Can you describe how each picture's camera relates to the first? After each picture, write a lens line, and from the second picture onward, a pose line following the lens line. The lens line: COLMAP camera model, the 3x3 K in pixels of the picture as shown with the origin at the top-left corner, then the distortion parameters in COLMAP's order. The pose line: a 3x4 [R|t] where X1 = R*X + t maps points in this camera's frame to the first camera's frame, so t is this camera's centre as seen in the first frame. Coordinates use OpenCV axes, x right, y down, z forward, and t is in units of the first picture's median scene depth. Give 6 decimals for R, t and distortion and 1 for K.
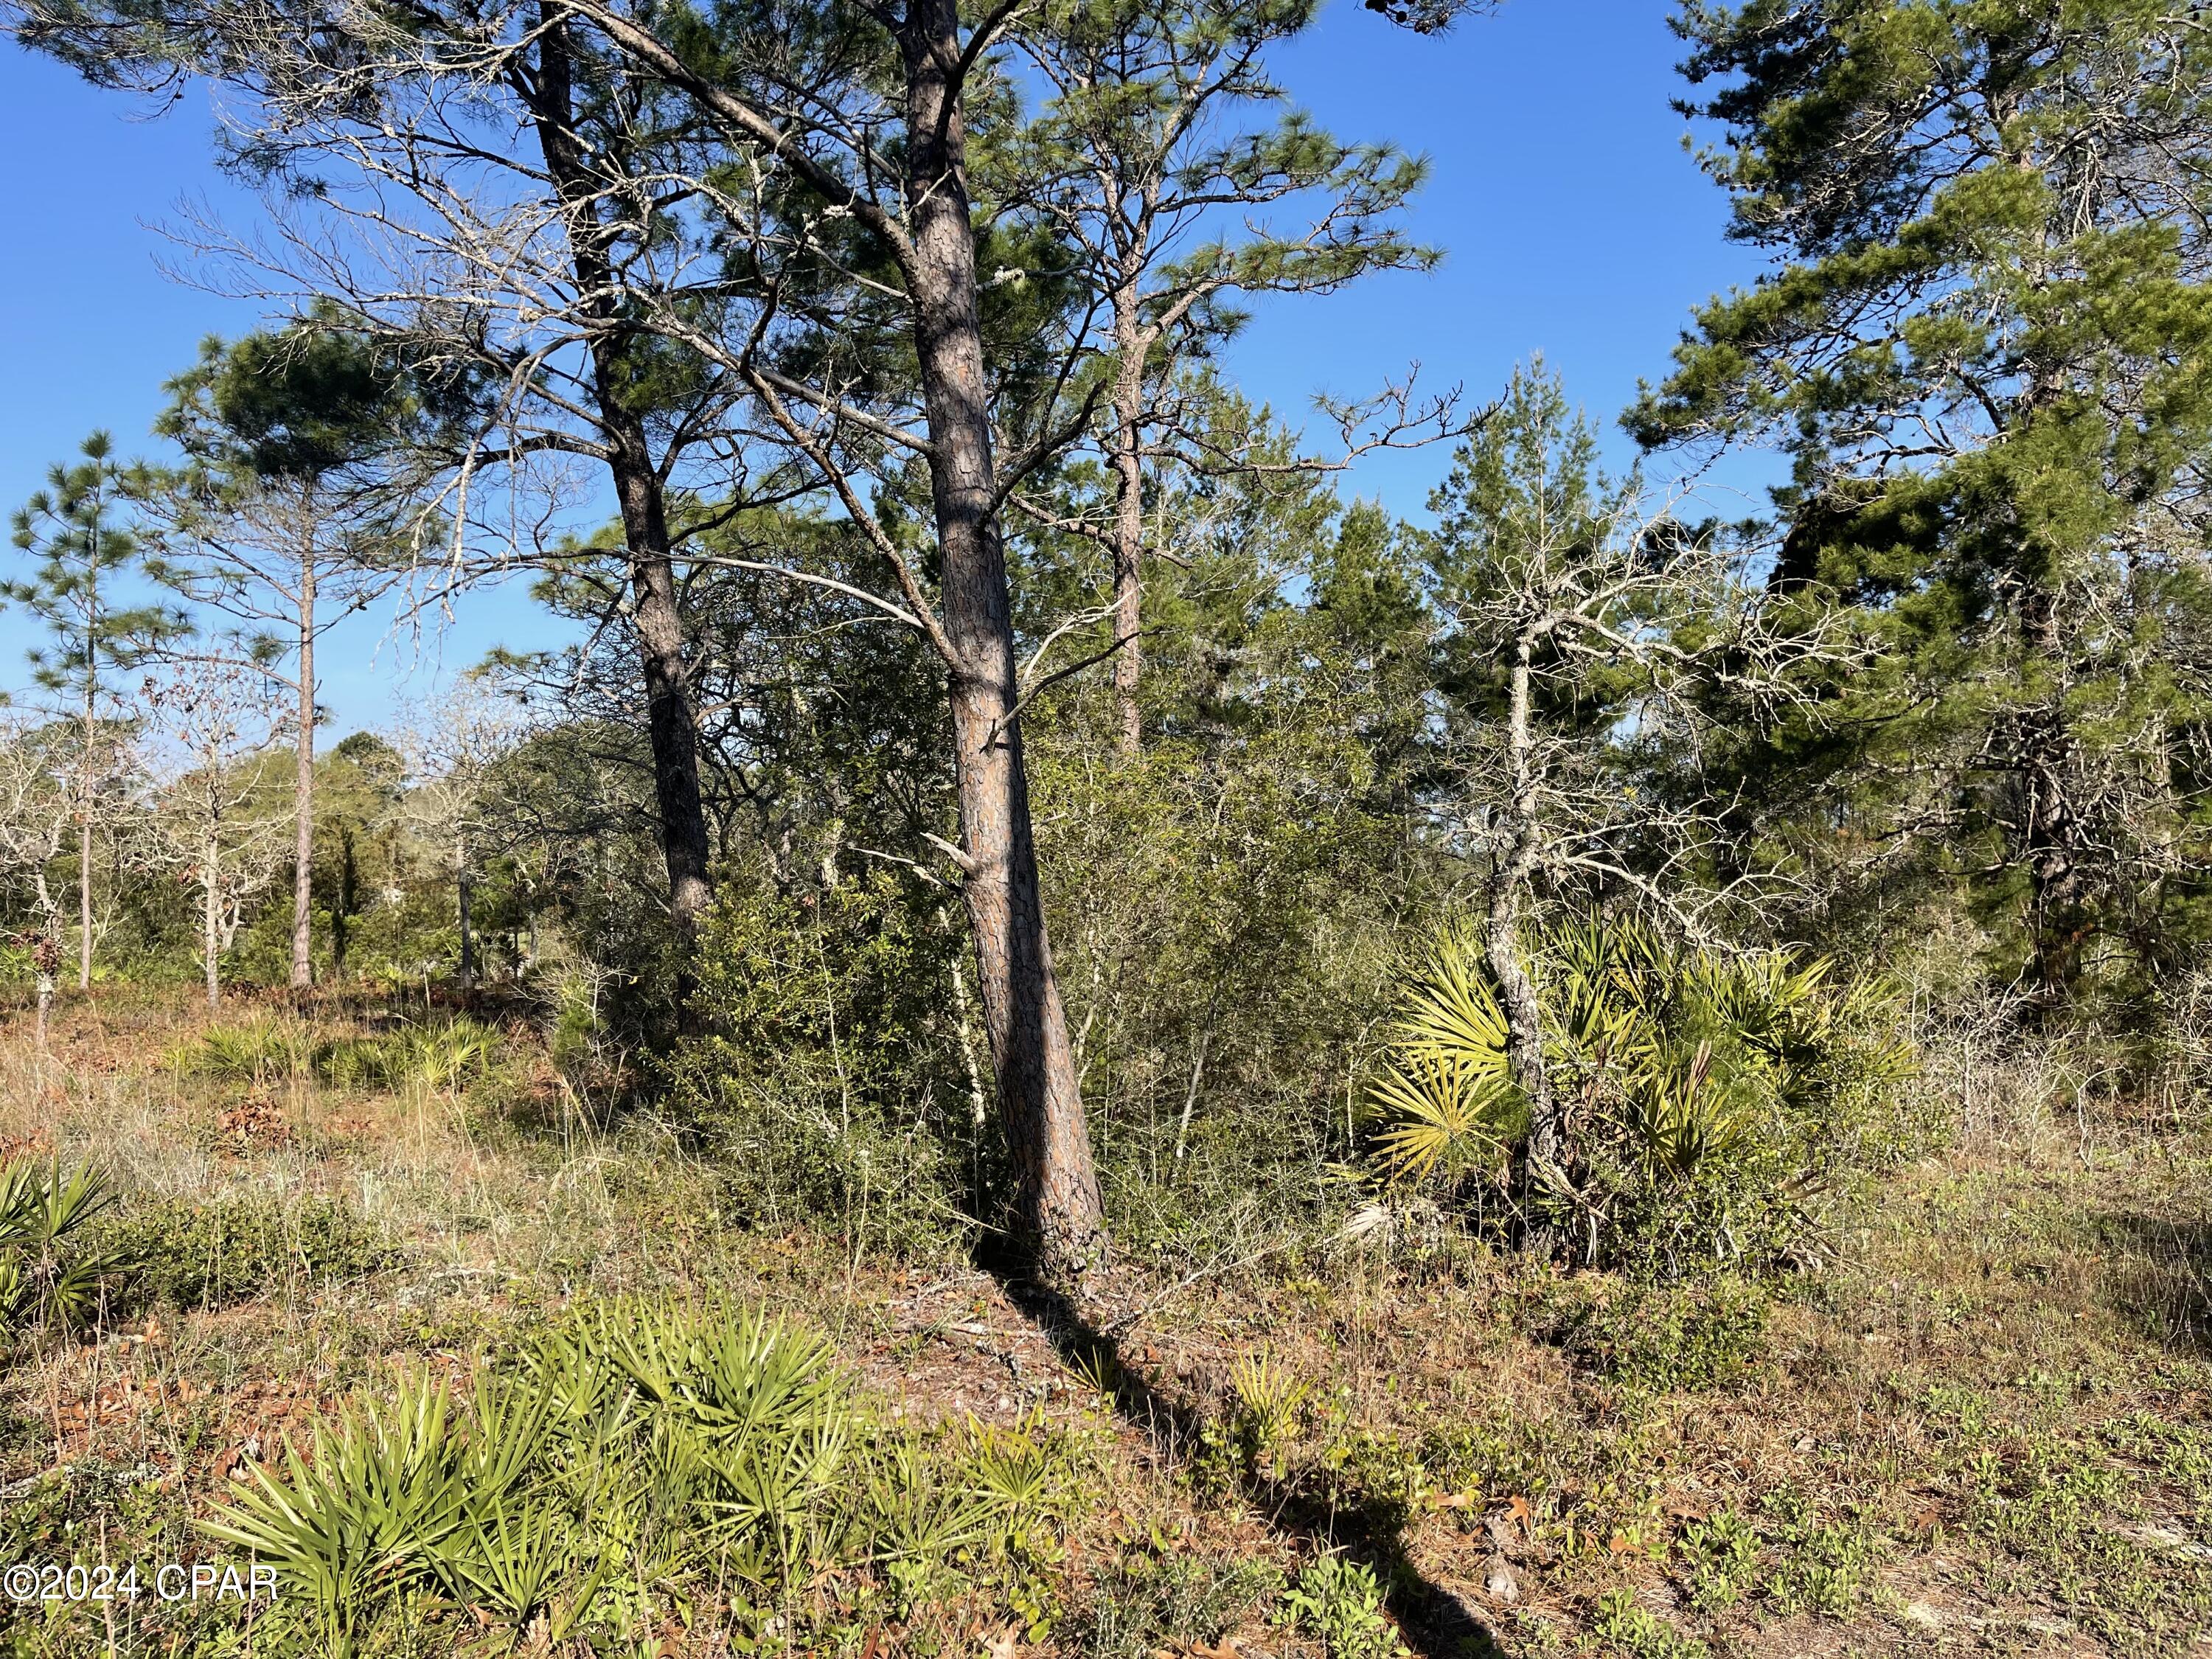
lens RADIAL K [[1682.4, 0, 1091.1], [0, 1682.4, 833.0], [0, 0, 1]] dist [0.063446, -0.075606]
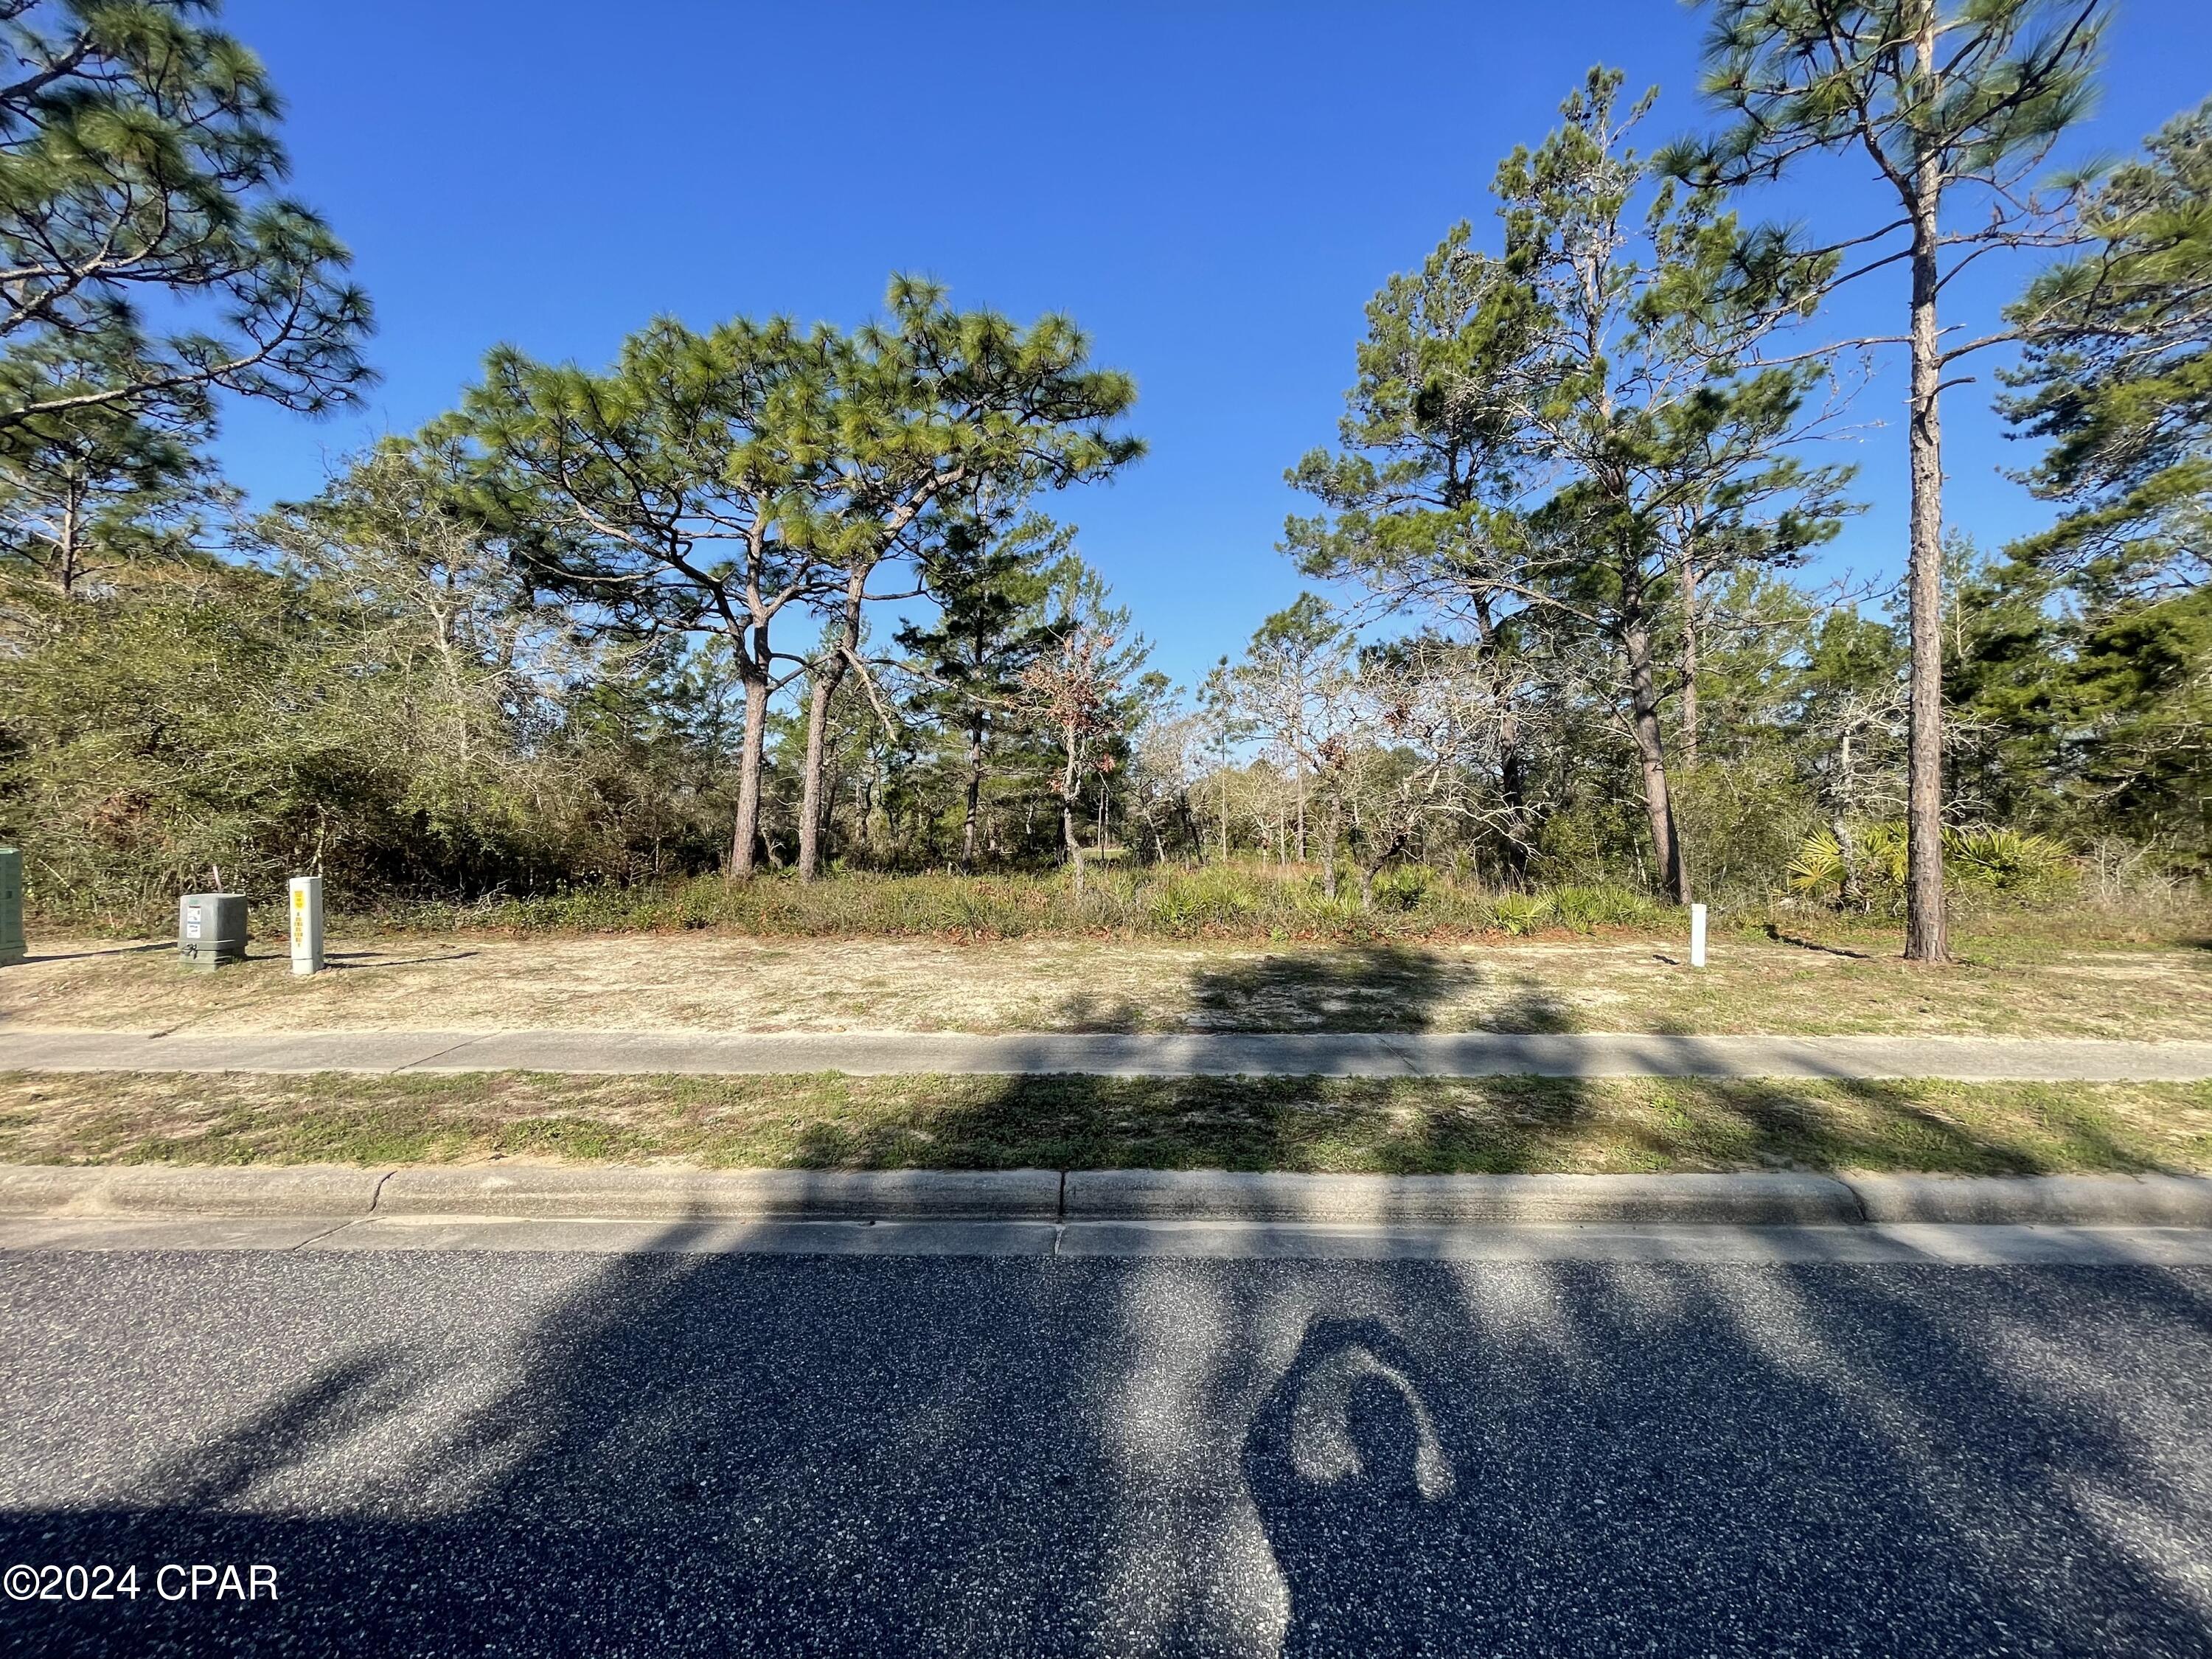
lens RADIAL K [[893.7, 0, 1087.2], [0, 893.7, 824.9], [0, 0, 1]] dist [-0.002619, -0.000852]
pose [[0.845856, -0.008714, -0.533341, -0.040423], [0.020867, 0.999642, 0.016762, 0.007338], [0.533004, -0.025307, 0.845734, -0.774169]]
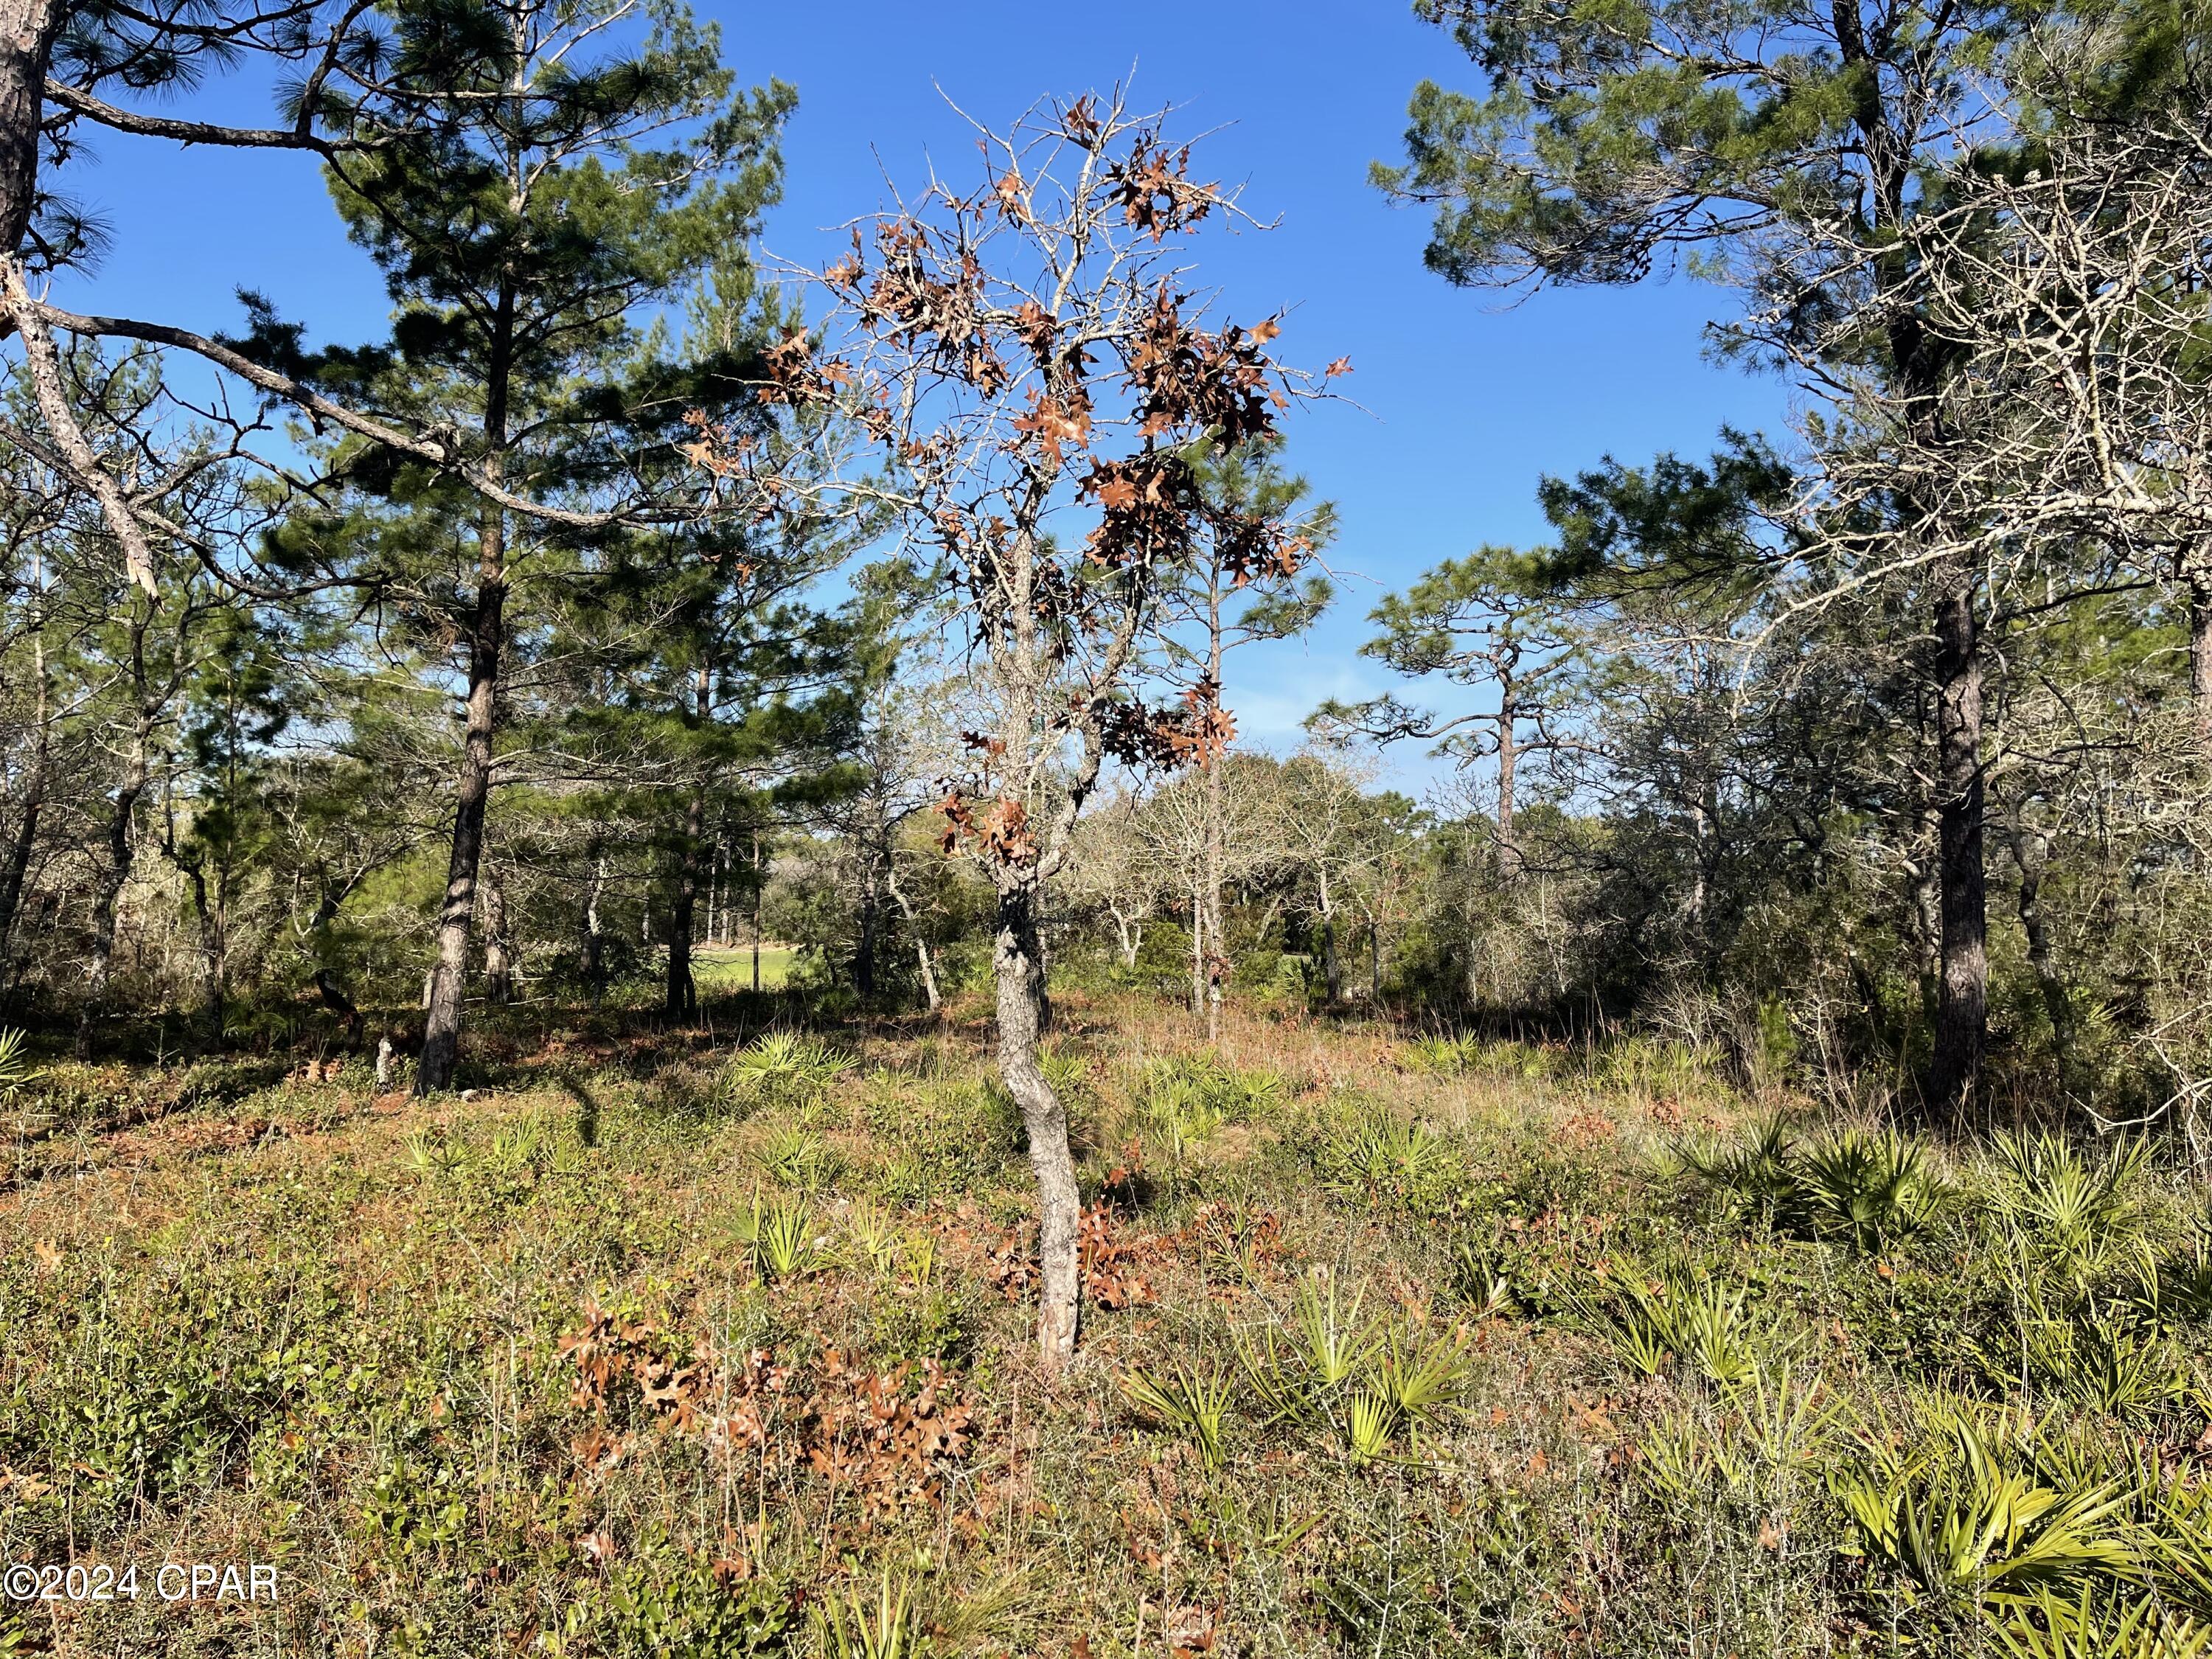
lens RADIAL K [[1682.4, 0, 1091.1], [0, 1682.4, 833.0], [0, 0, 1]] dist [0.063446, -0.075606]
pose [[0.951551, -0.005448, -0.307442, -0.466095], [-0.000214, 0.999831, -0.018381, -0.009901], [0.307490, 0.017556, 0.951389, -0.302136]]
